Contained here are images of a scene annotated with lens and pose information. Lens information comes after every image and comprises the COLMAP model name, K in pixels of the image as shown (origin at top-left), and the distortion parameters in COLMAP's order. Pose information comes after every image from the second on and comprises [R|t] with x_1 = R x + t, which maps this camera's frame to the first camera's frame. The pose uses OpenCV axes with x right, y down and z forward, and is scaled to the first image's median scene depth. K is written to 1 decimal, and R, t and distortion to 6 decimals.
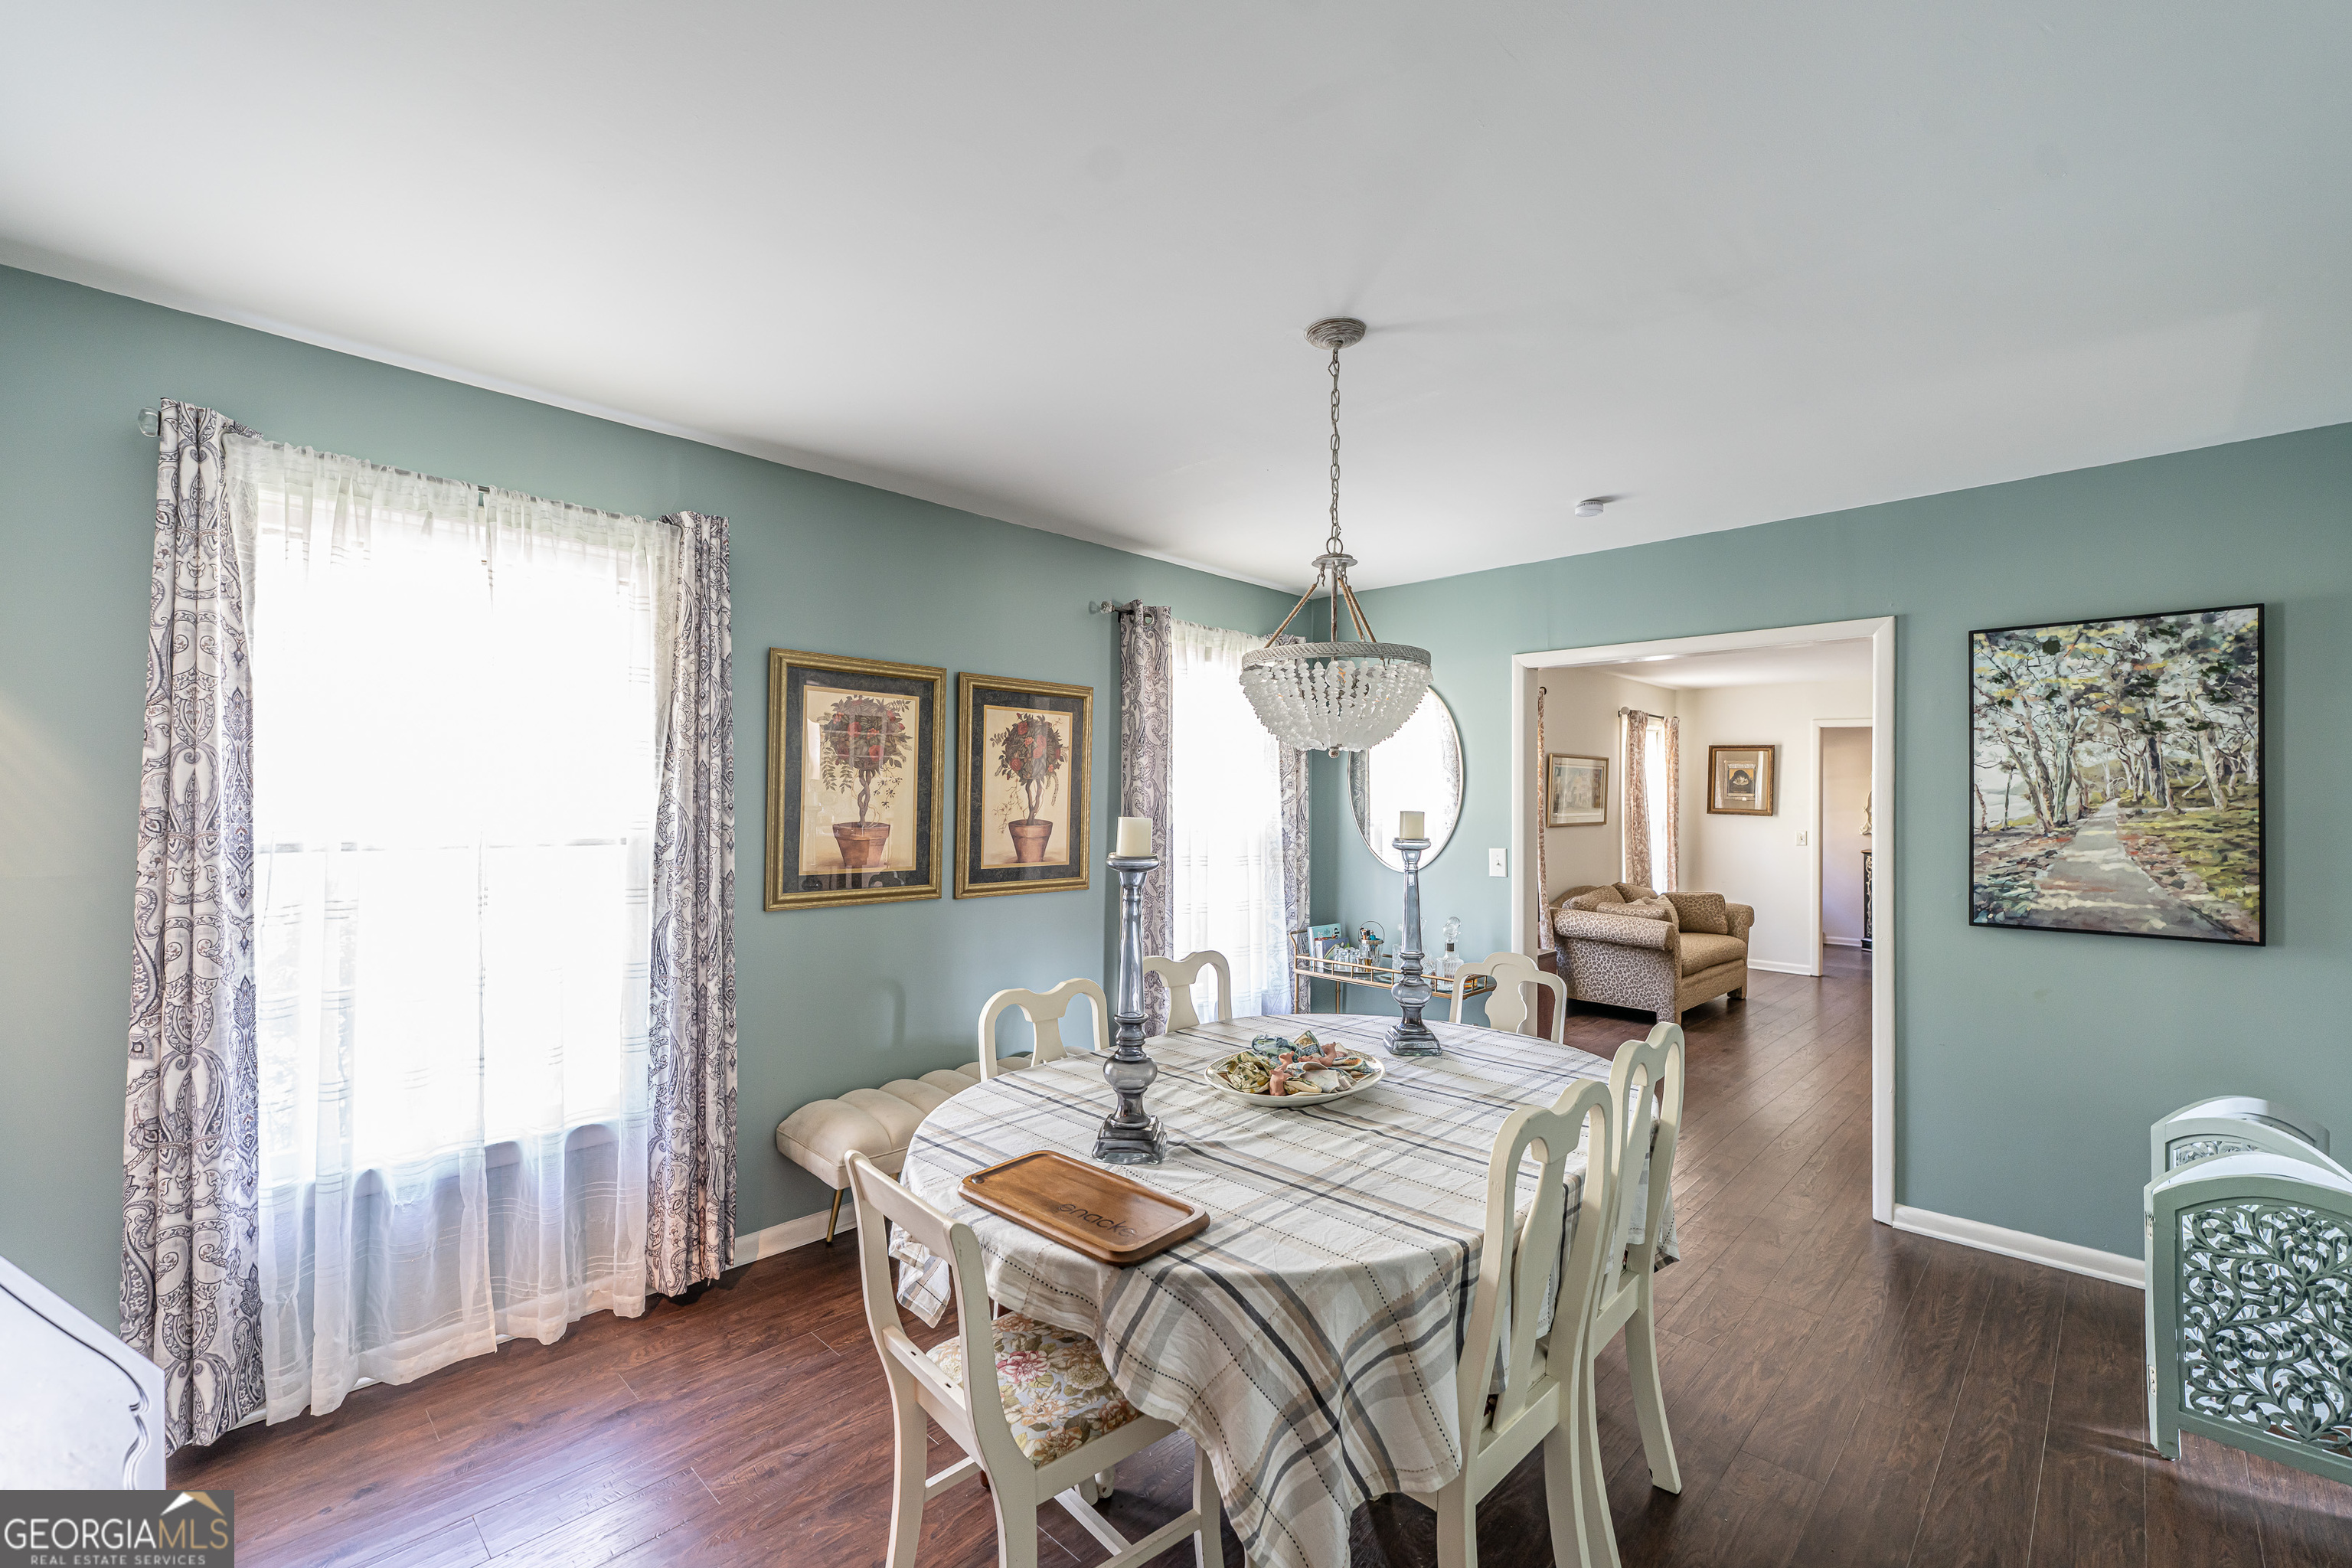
lens RADIAL K [[983.8, 0, 1173.8], [0, 983.8, 794.2], [0, 0, 1]] dist [-0.000140, 0.000001]
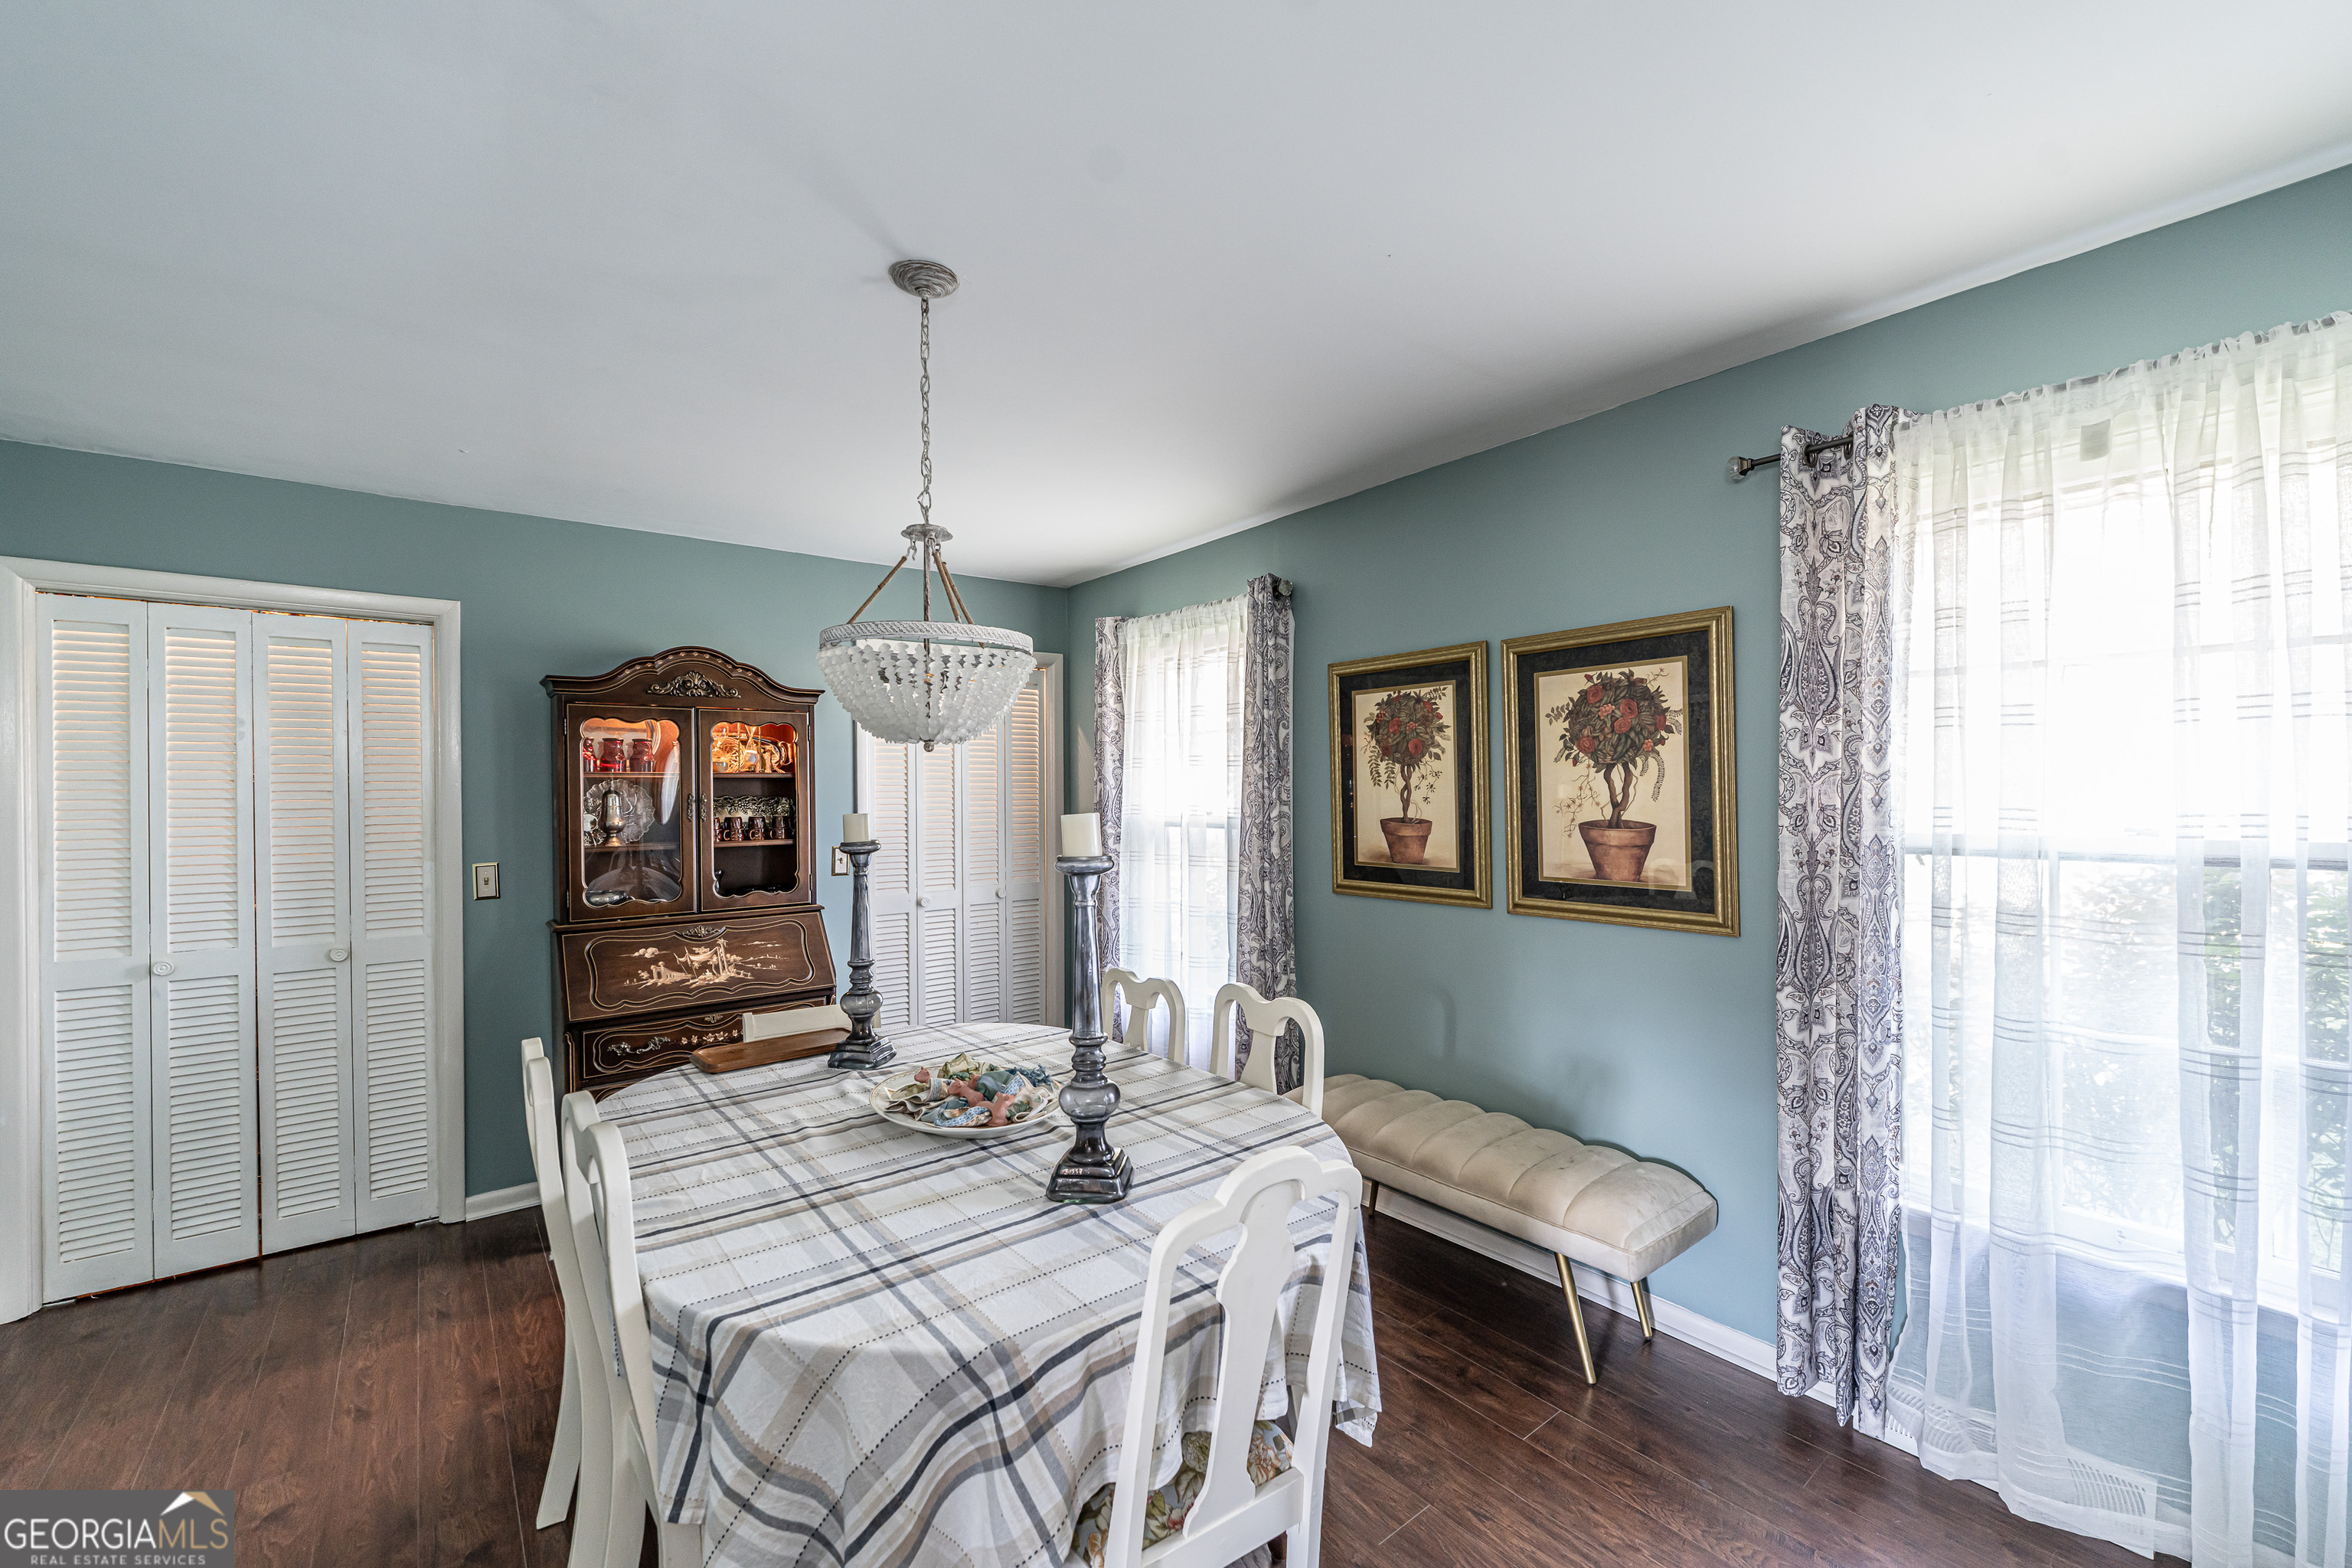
lens RADIAL K [[935.6, 0, 1162.6], [0, 935.6, 792.2], [0, 0, 1]] dist [0.000264, -0.000416]
pose [[-0.134295, -0.002346, -0.990939, 0.645005], [0.020522, 0.999776, -0.005149, 0.002580], [0.990729, -0.021028, -0.134217, 0.868043]]
